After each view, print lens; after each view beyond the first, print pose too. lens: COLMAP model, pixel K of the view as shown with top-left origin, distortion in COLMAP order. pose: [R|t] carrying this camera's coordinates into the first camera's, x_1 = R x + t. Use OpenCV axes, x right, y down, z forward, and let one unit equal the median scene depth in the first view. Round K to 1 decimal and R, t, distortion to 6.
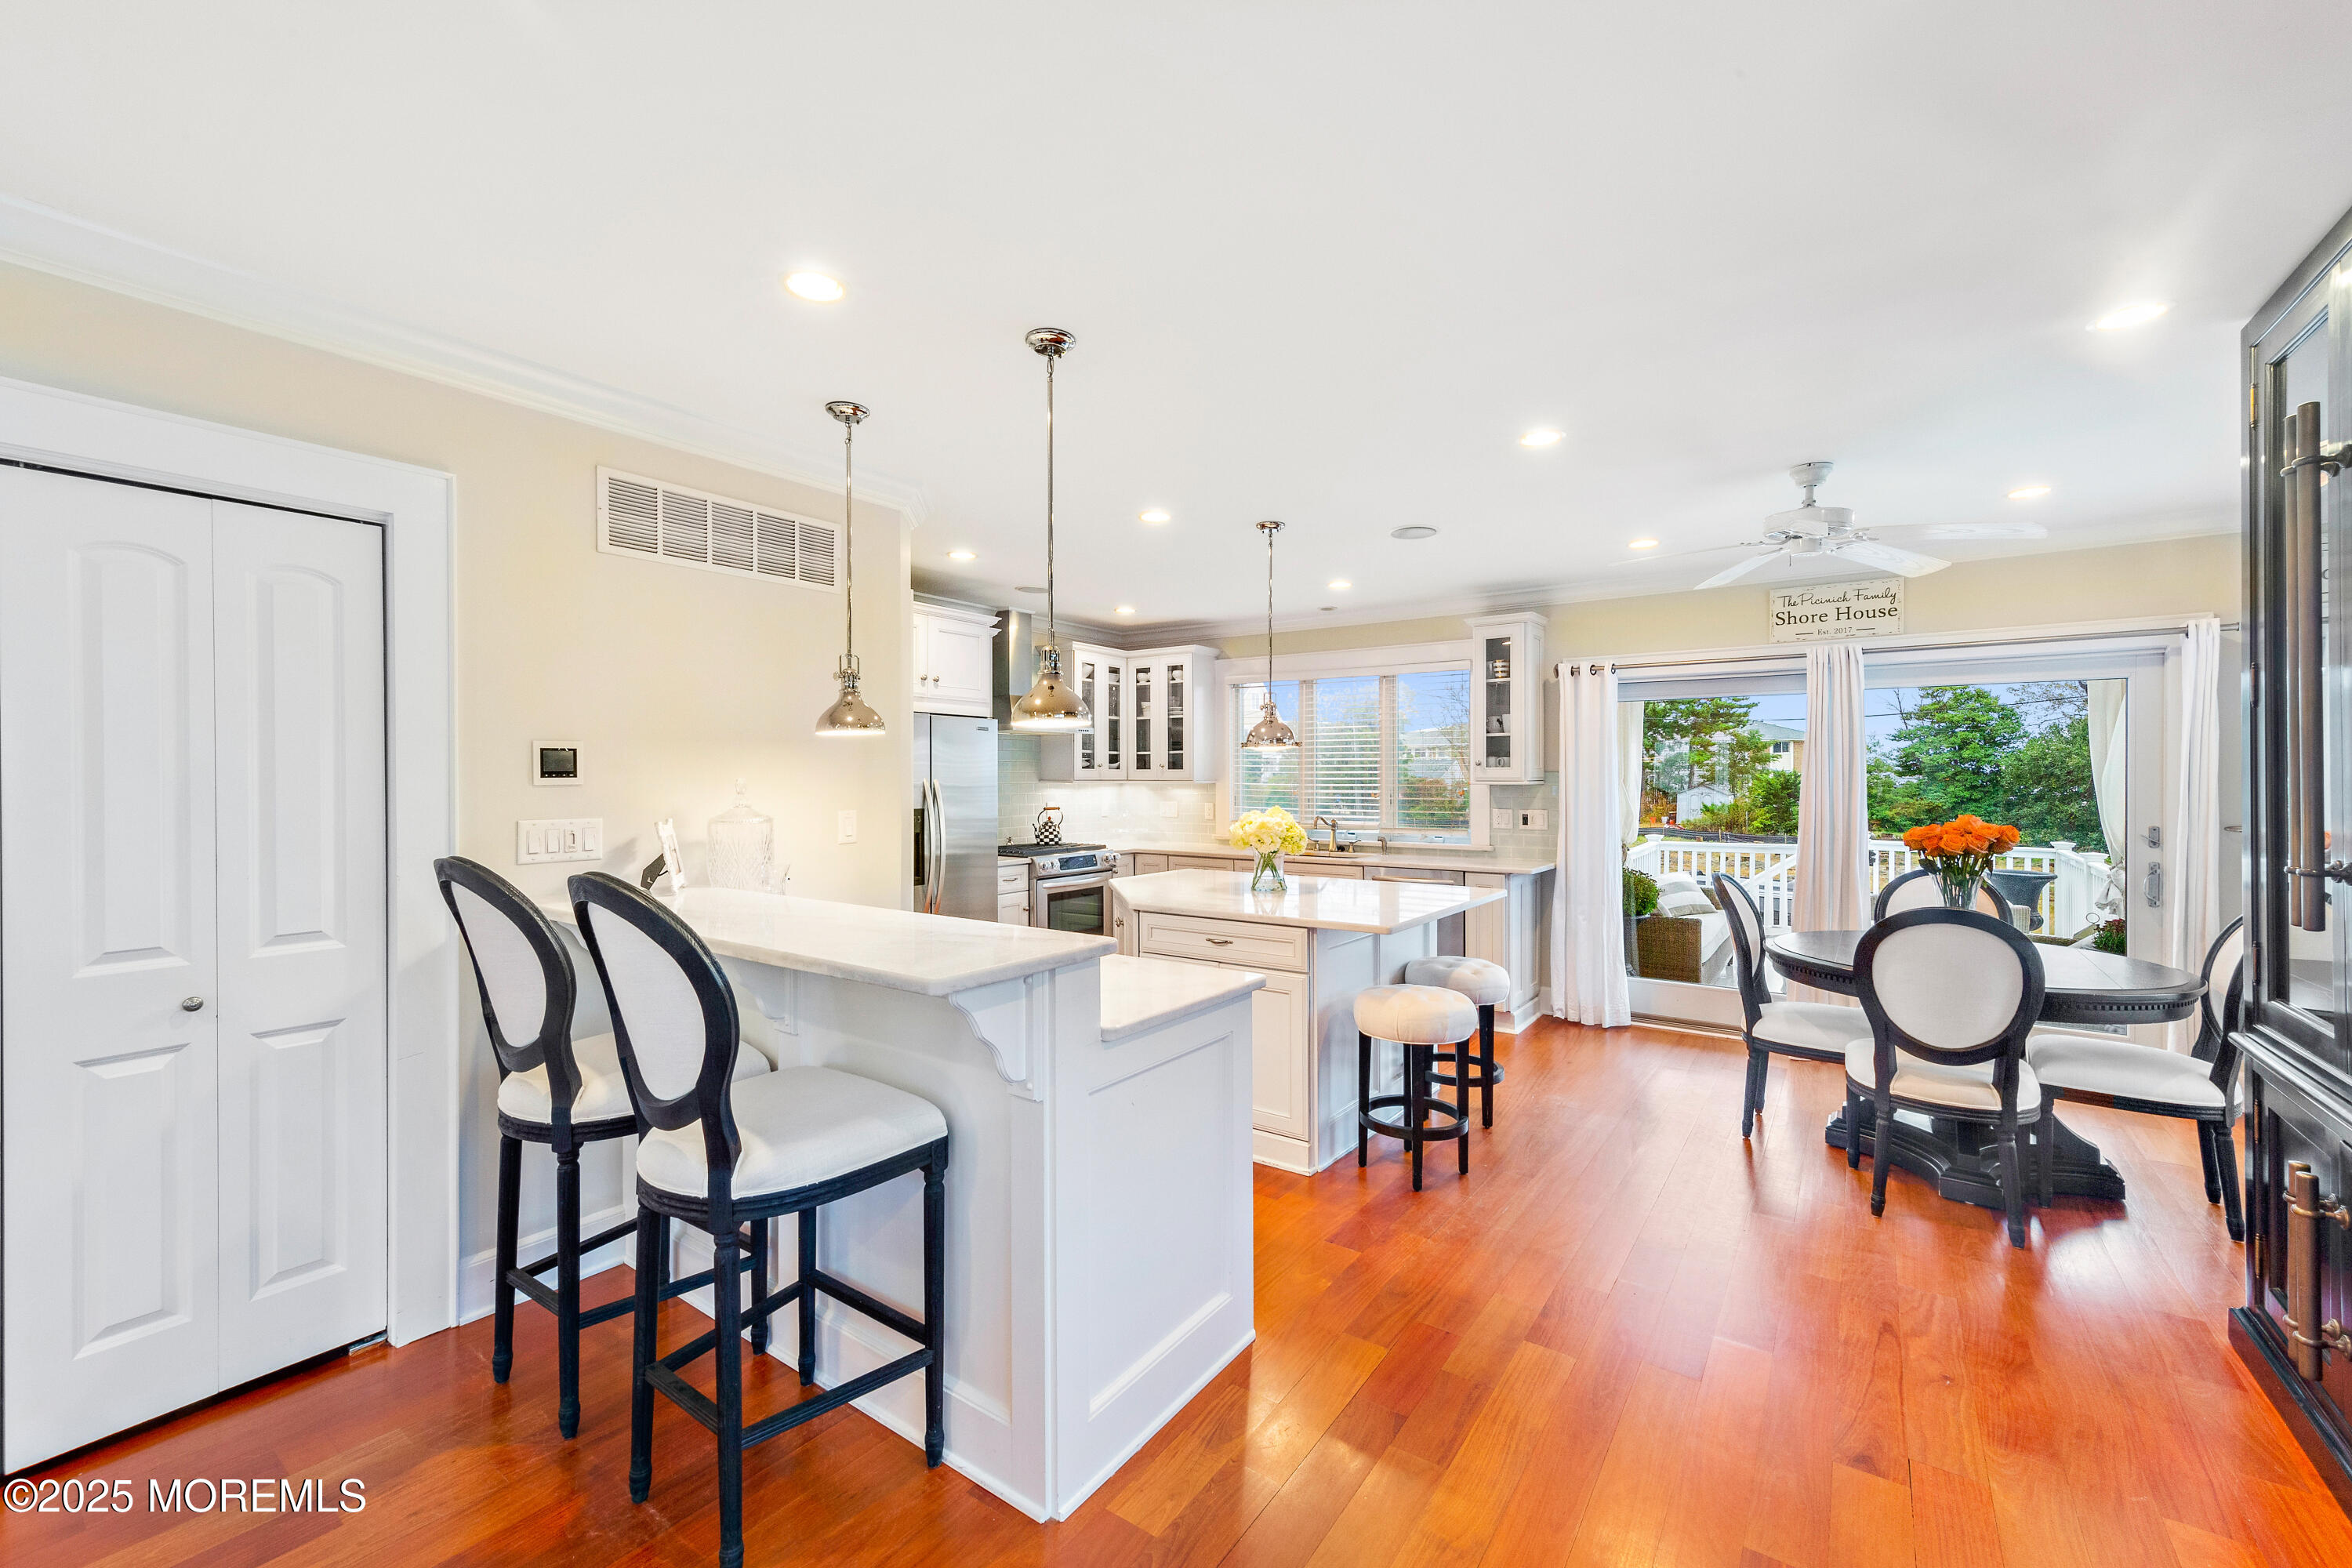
lens RADIAL K [[942.0, 0, 1166.7], [0, 942.0, 785.9], [0, 0, 1]] dist [0.006943, 0.001219]
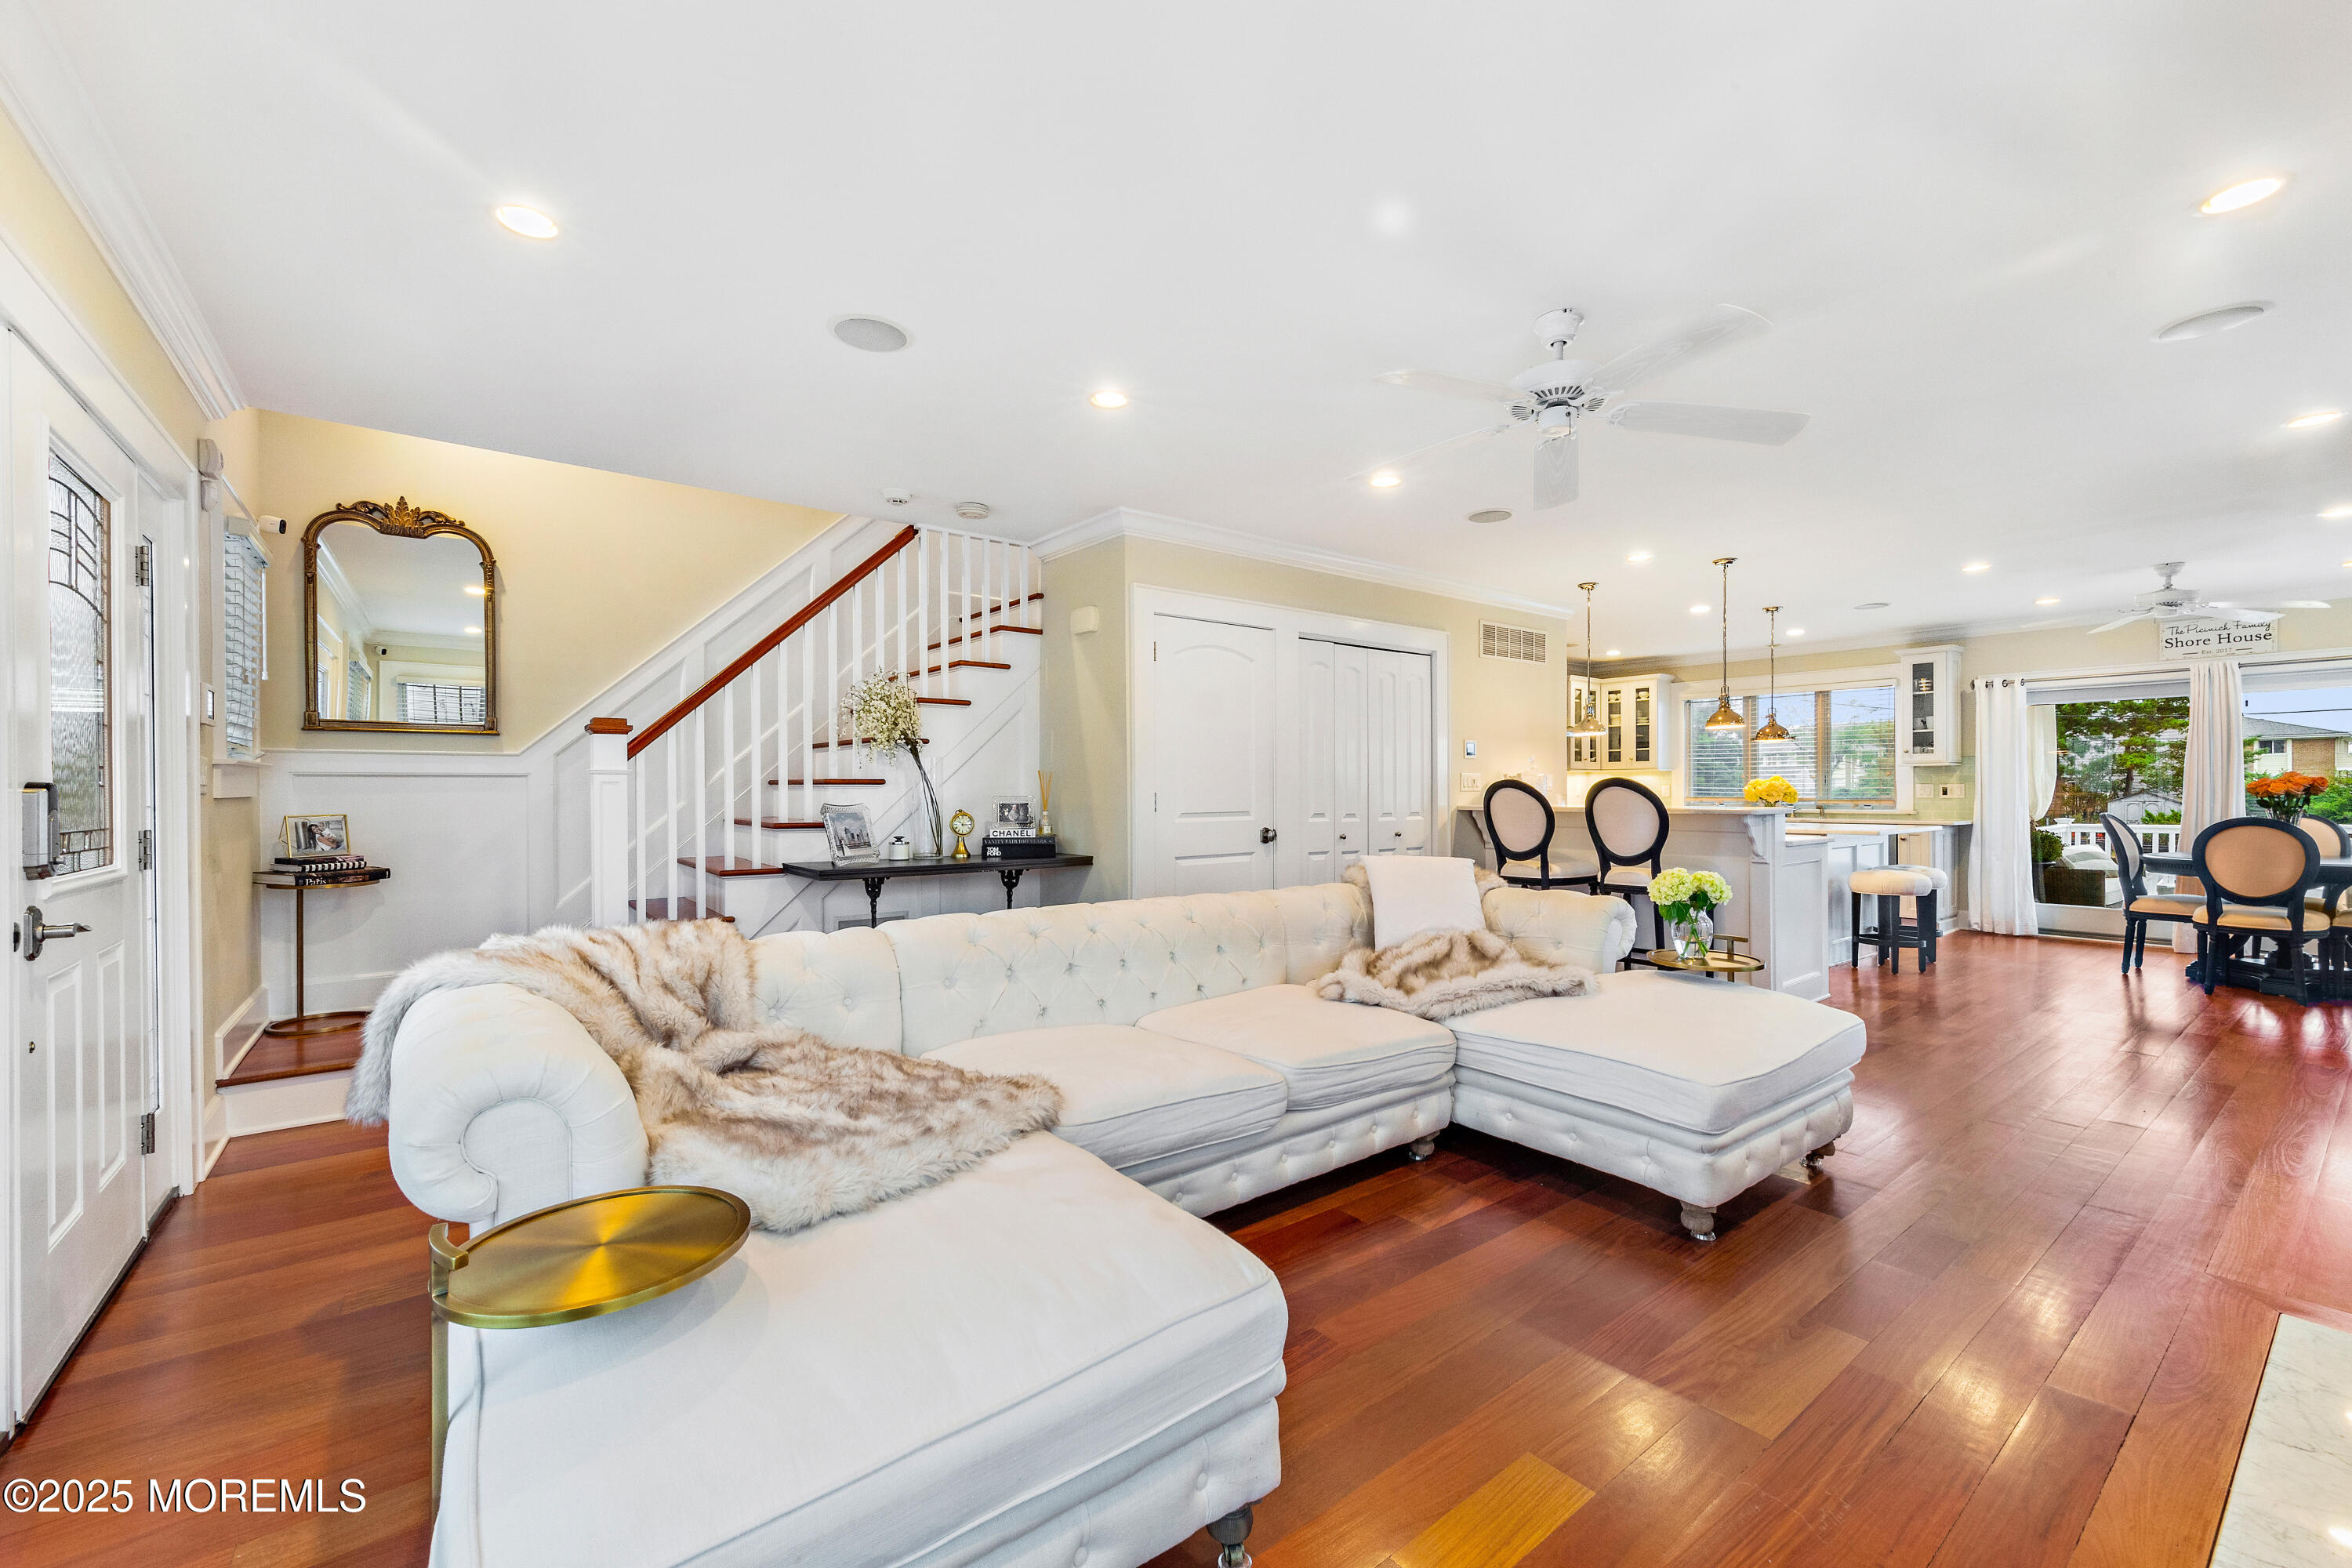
lens RADIAL K [[942.0, 0, 1168.8], [0, 942.0, 799.3], [0, 0, 1]] dist [0.006943, 0.001219]
pose [[0.959166, -0.001773, -0.282838, -0.328277], [0.001730, 0.999998, -0.000403, 0.046172], [0.282839, -0.000102, 0.959168, -0.676263]]
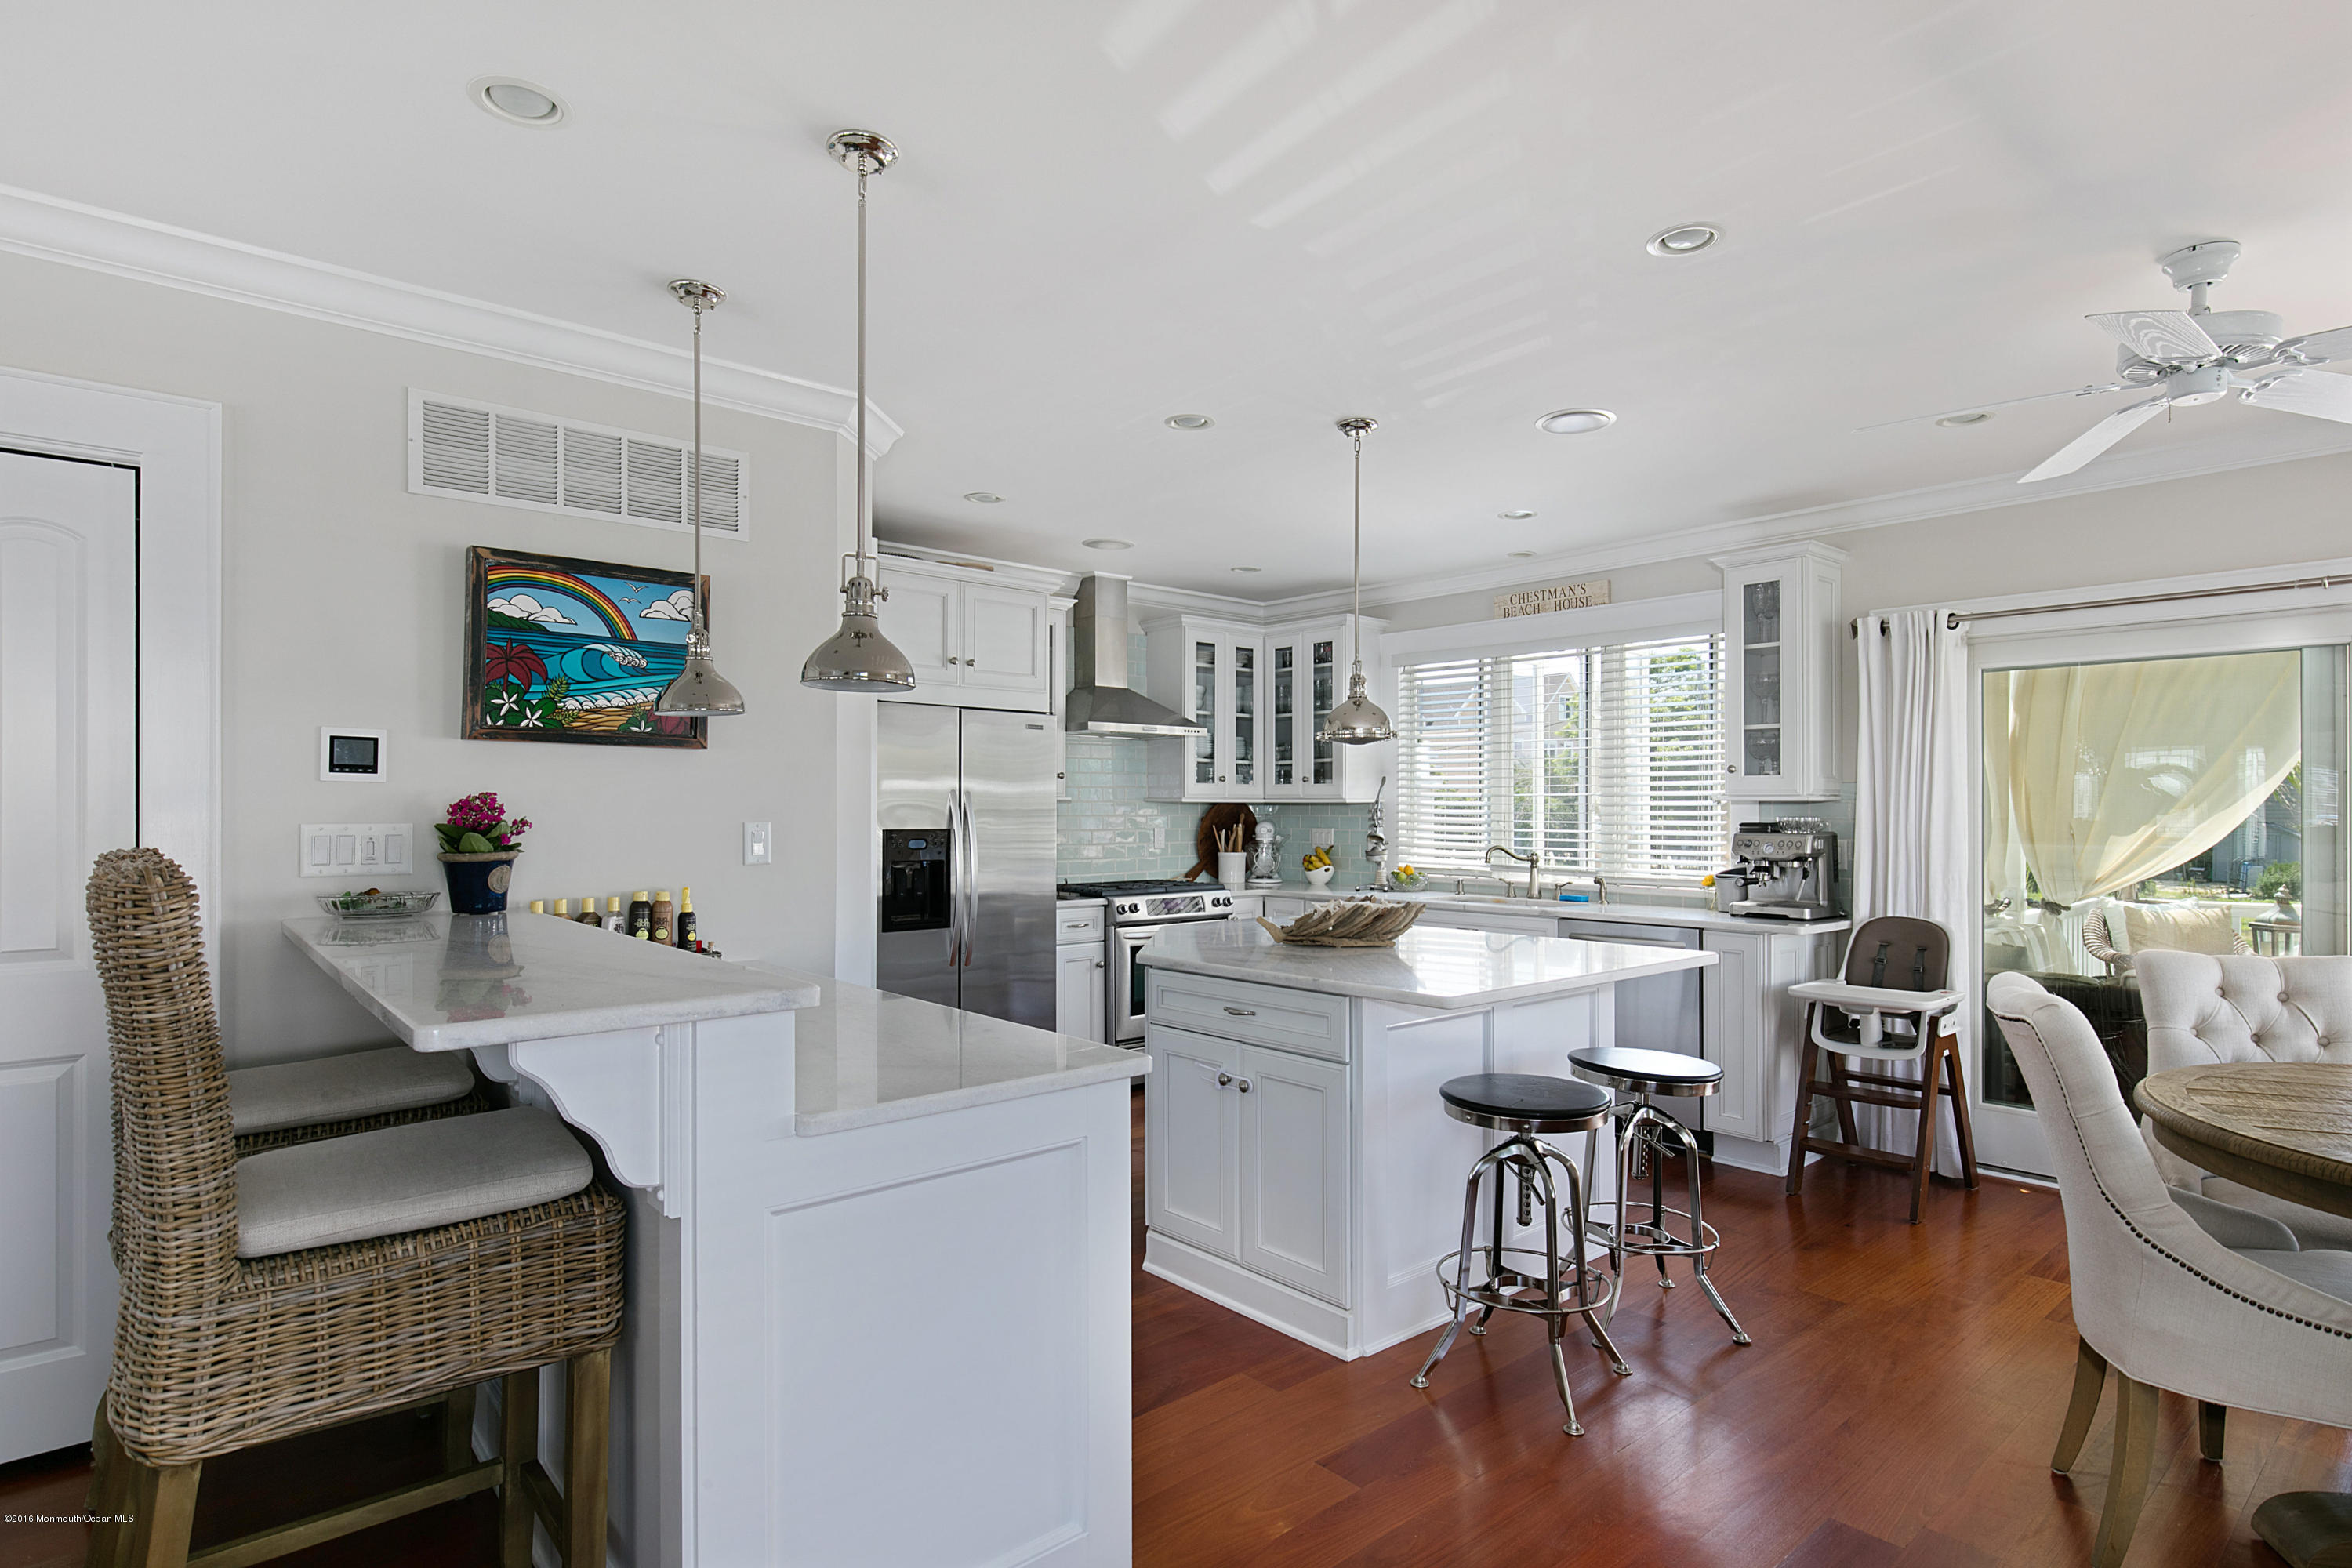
lens RADIAL K [[1196.4, 0, 1177.1], [0, 1196.4, 811.7], [0, 0, 1]] dist [0.001484, -0.002984]
pose [[0.974674, 0.002231, -0.223620, 0.129065], [-0.003924, 0.999967, -0.007129, 0.013808], [0.223596, 0.007826, 0.974650, 0.073276]]
